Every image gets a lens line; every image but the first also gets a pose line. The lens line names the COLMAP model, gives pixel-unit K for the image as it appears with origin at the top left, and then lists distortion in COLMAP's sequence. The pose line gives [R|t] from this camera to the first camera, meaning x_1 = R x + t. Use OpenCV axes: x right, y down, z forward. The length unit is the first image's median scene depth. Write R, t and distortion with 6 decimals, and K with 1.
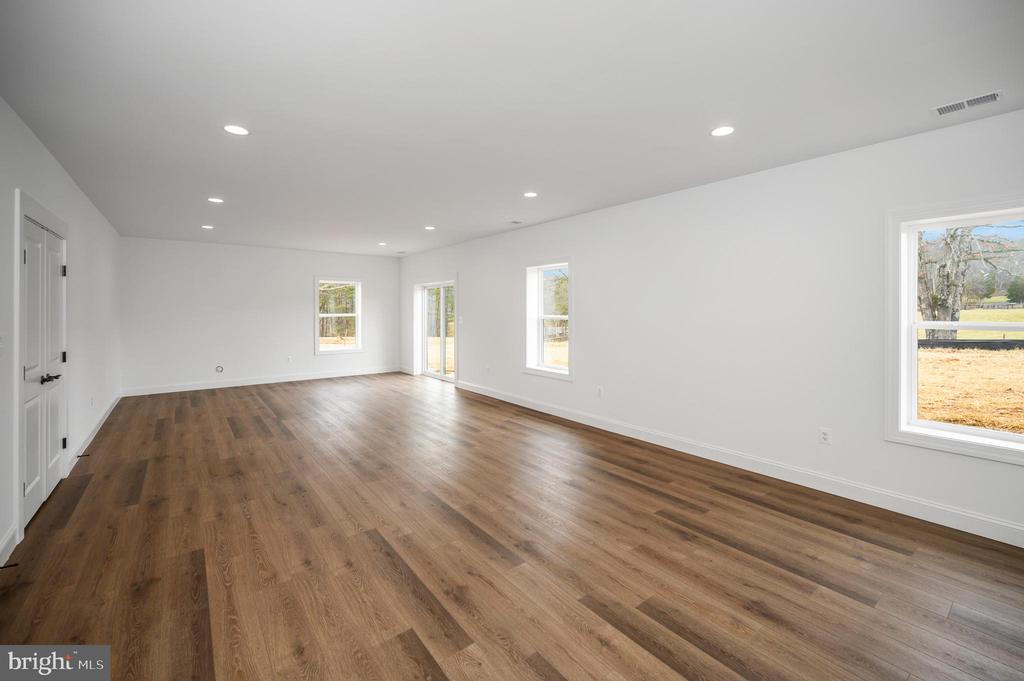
lens RADIAL K [[420.3, 0, 514.1], [0, 420.3, 308.7], [0, 0, 1]] dist [-0.000776, -0.000184]
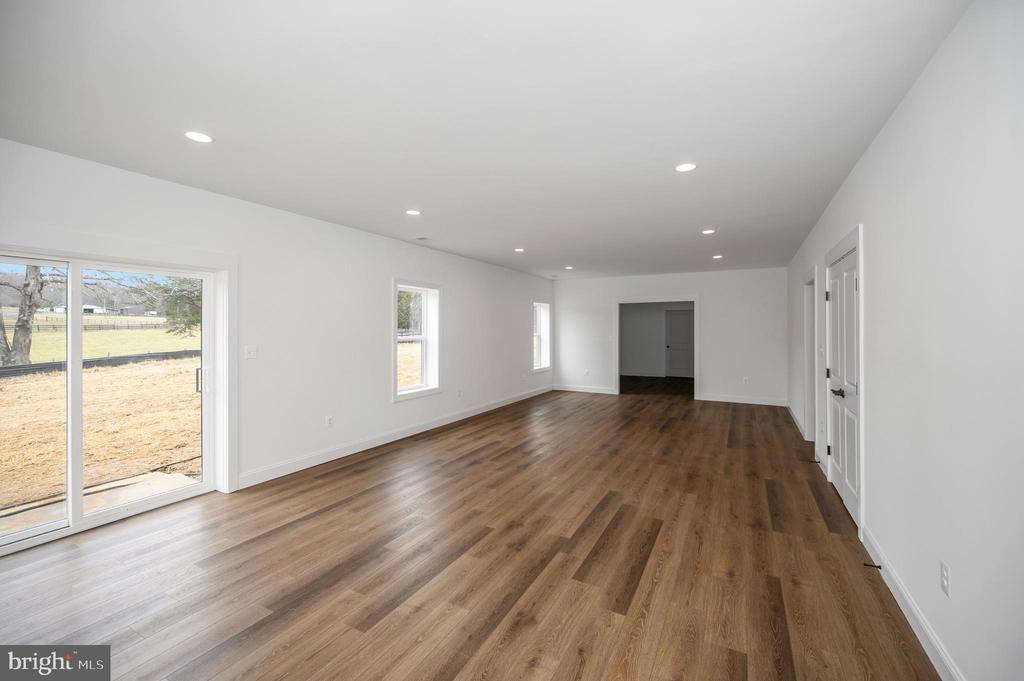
lens RADIAL K [[426.5, 0, 514.8], [0, 426.5, 319.3], [0, 0, 1]] dist [0.000240, 0.000189]
pose [[-0.402575, 0.026727, 0.914997, -1.404660], [-0.003421, 0.999523, -0.030701, 0.007116], [-0.915381, -0.015490, -0.402291, 1.749863]]
